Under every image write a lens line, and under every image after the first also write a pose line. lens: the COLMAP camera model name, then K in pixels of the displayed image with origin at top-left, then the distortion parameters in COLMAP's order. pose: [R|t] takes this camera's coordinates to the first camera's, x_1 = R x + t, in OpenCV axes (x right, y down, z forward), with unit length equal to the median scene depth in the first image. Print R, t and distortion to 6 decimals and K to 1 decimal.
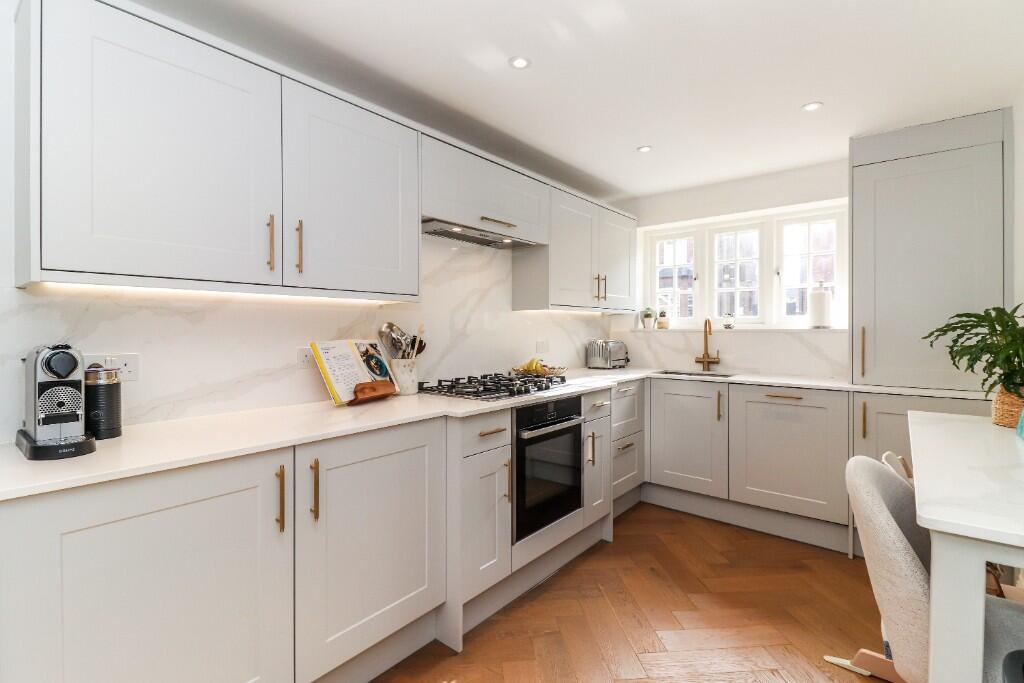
lens RADIAL K [[467.3, 0, 513.7], [0, 467.3, 330.1], [0, 0, 1]] dist [0.002144, -0.000365]
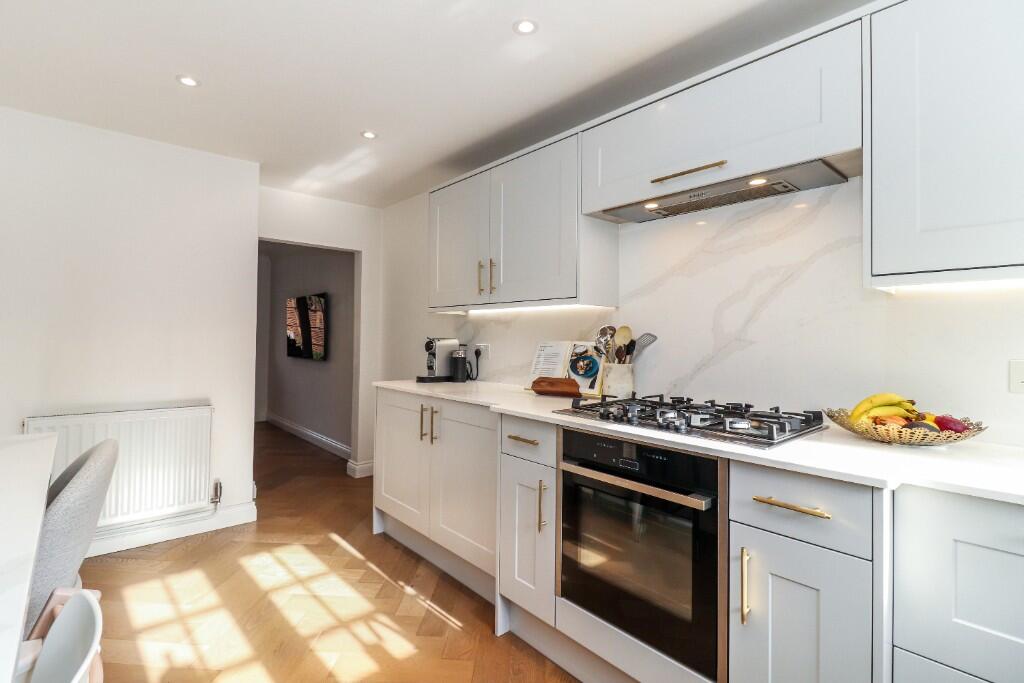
lens RADIAL K [[467.3, 0, 513.7], [0, 467.3, 330.1], [0, 0, 1]] dist [0.002144, -0.000365]
pose [[-0.142291, -0.014497, -0.989719, 0.786797], [-0.009351, 0.999868, -0.013301, 0.010046], [0.989781, 0.007362, -0.142408, 0.994359]]
